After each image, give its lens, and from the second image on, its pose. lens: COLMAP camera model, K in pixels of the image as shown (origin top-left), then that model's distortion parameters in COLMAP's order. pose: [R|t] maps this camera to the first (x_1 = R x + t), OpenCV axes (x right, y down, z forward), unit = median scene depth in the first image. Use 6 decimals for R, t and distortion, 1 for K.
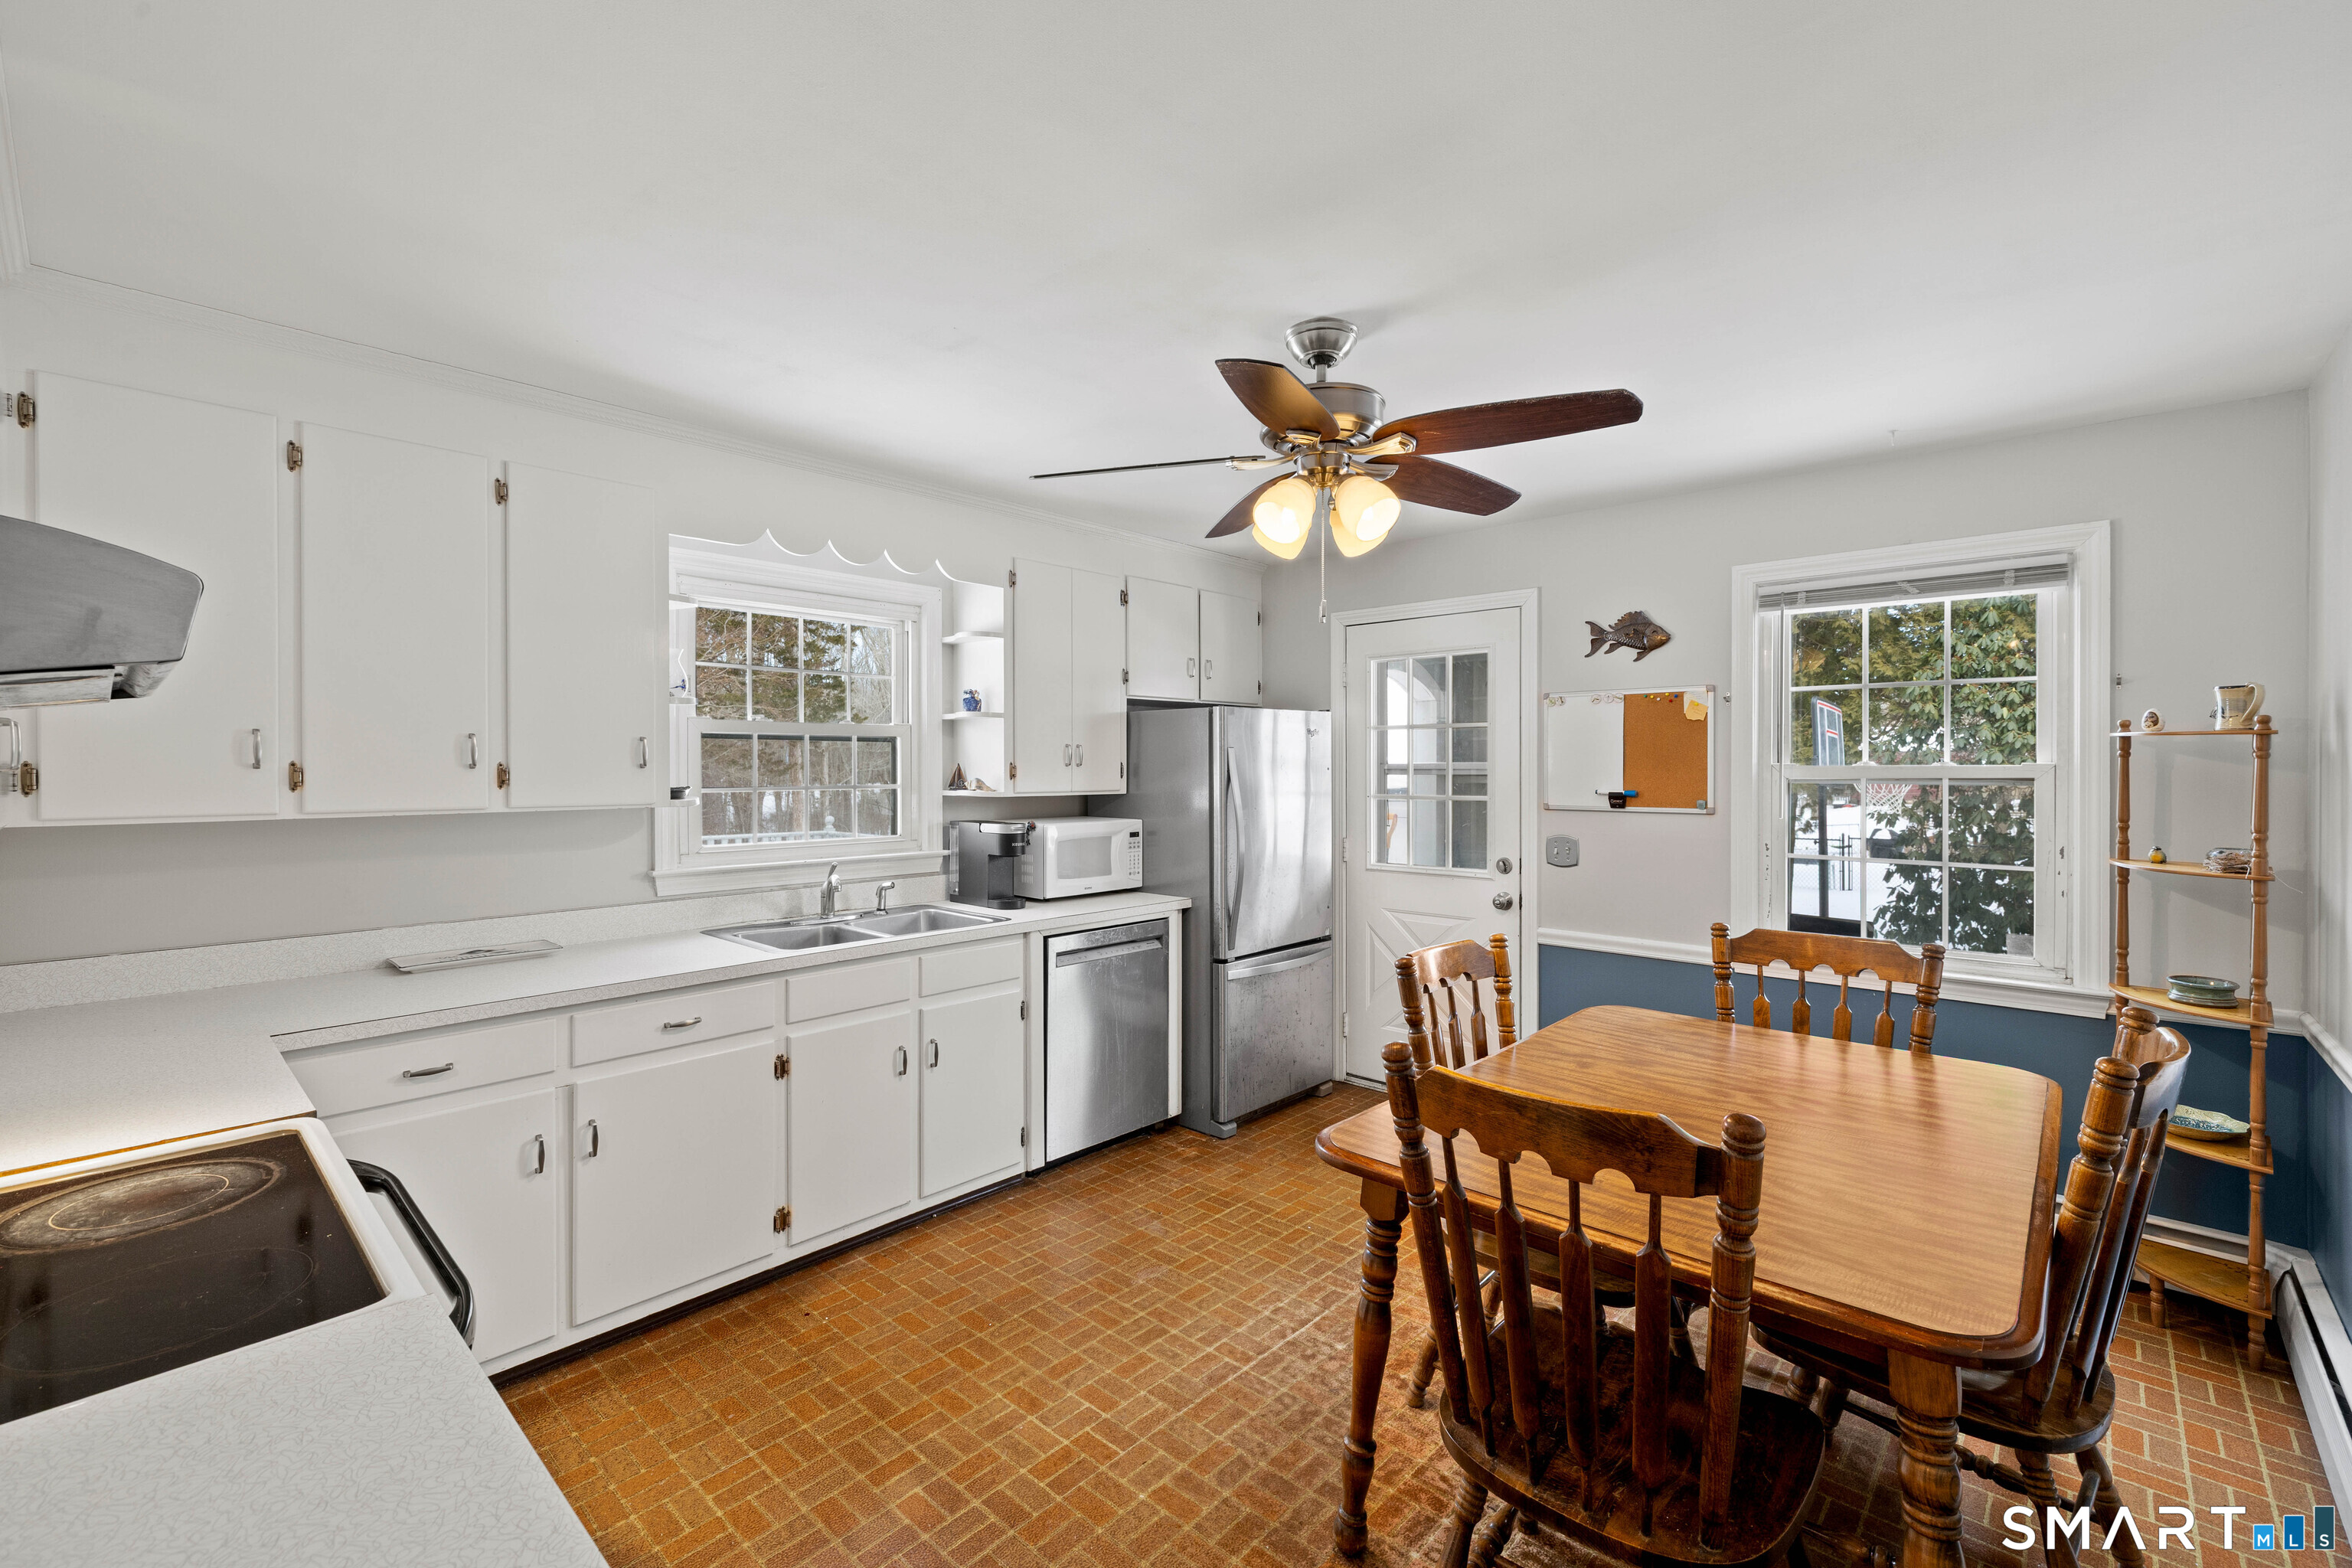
lens RADIAL K [[986.6, 0, 1165.3], [0, 986.6, 777.0], [0, 0, 1]] dist [0.000045, -0.000183]
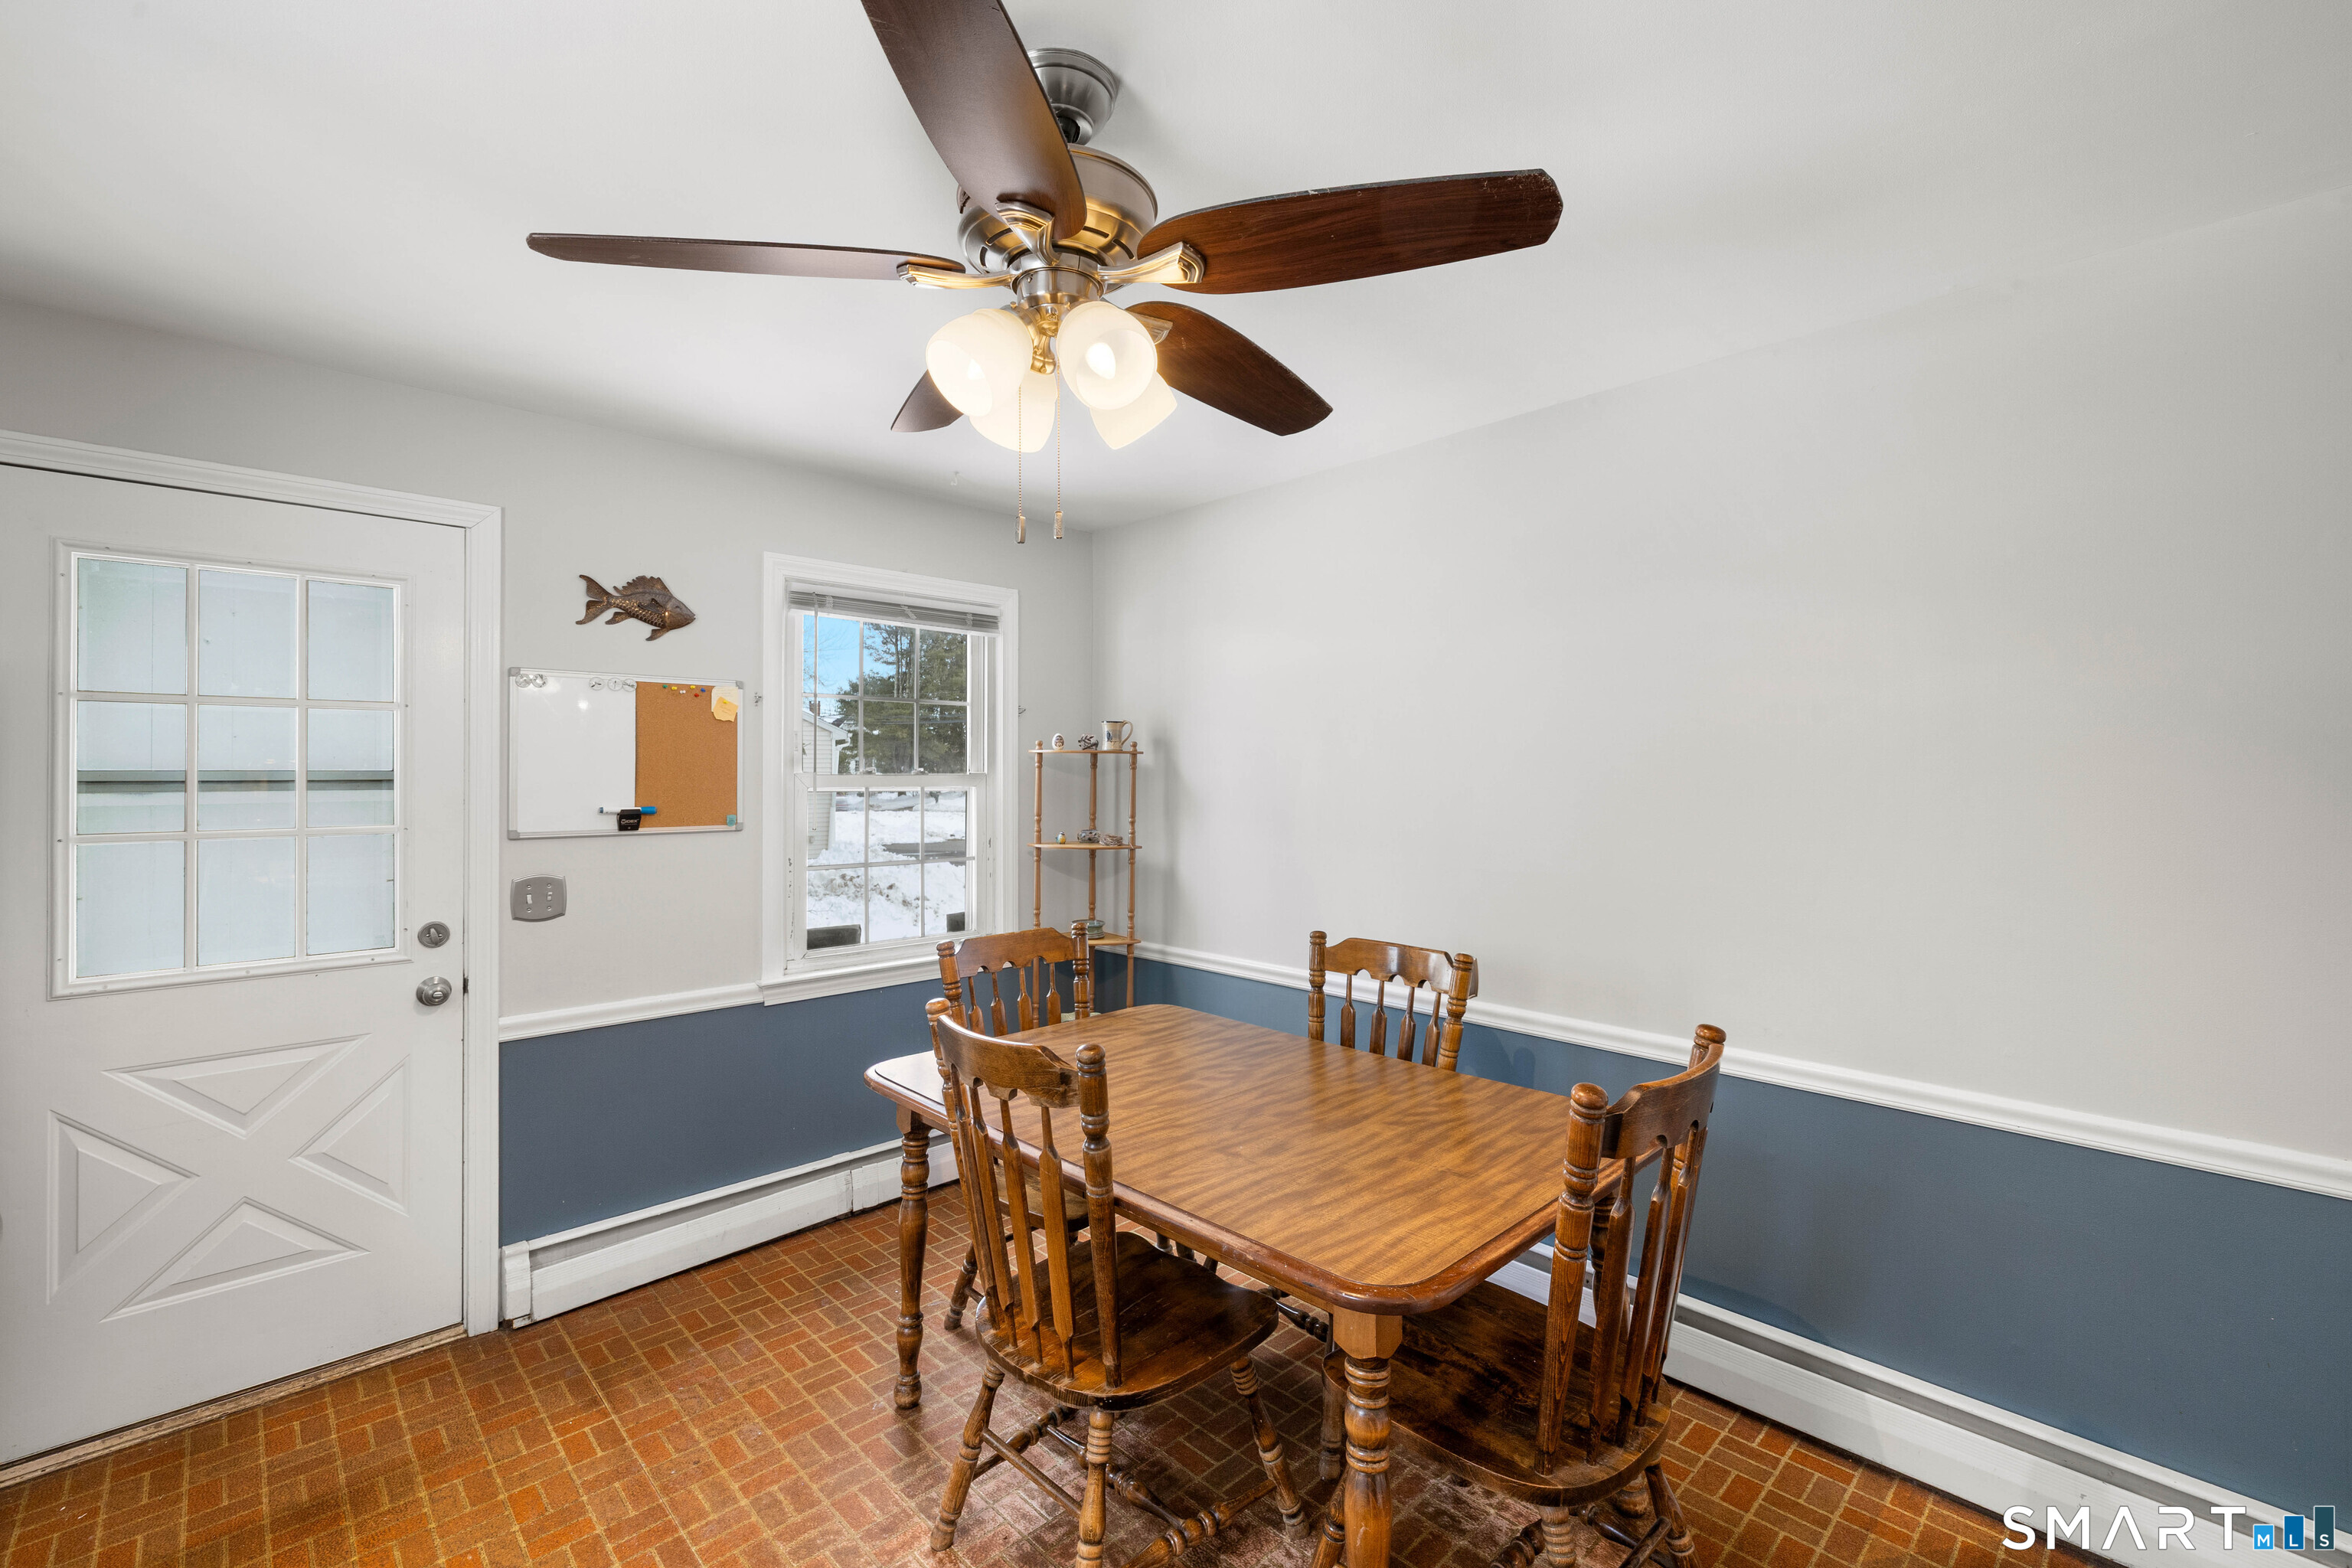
lens RADIAL K [[986.6, 0, 1165.3], [0, 986.6, 777.0], [0, 0, 1]] dist [0.000045, -0.000183]
pose [[0.072168, 0.000961, 0.997392, -0.275548], [0.014851, 0.999888, -0.002037, -0.001859], [-0.997282, 0.014959, 0.072145, 0.552418]]
